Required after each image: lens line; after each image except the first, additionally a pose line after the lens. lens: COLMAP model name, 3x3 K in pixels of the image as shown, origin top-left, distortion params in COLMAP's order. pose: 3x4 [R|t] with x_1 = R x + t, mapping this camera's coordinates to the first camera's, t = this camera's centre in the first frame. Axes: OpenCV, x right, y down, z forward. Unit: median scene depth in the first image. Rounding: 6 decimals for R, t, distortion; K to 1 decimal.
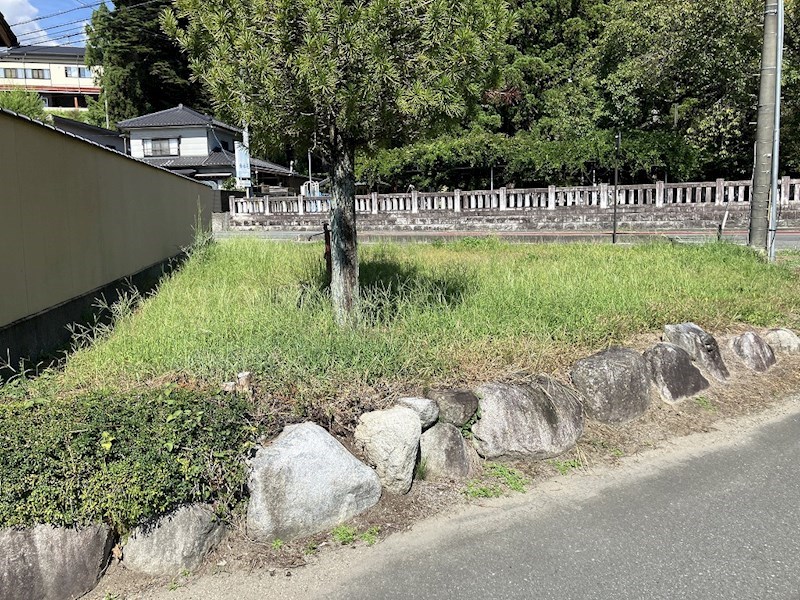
lens RADIAL K [[664.7, 0, 398.9], [0, 664.7, 297.5], [0, 0, 1]] dist [0.026990, -0.028563]
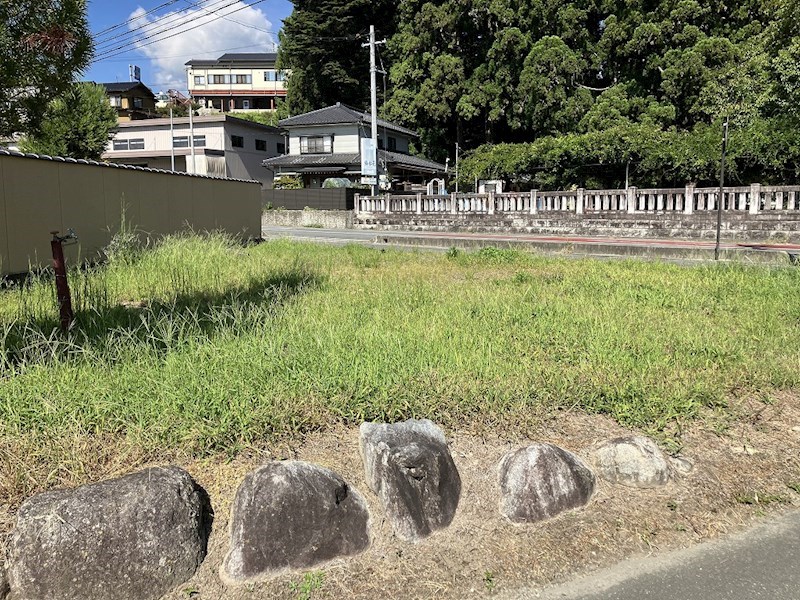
lens RADIAL K [[664.7, 0, 407.4], [0, 664.7, 300.7], [0, 0, 1]] dist [0.026990, -0.028563]
pose [[0.961776, 0.055767, -0.268098, 0.102920], [-0.053664, 0.998444, 0.015173, -0.013691], [0.268527, -0.000206, 0.963272, 0.076603]]
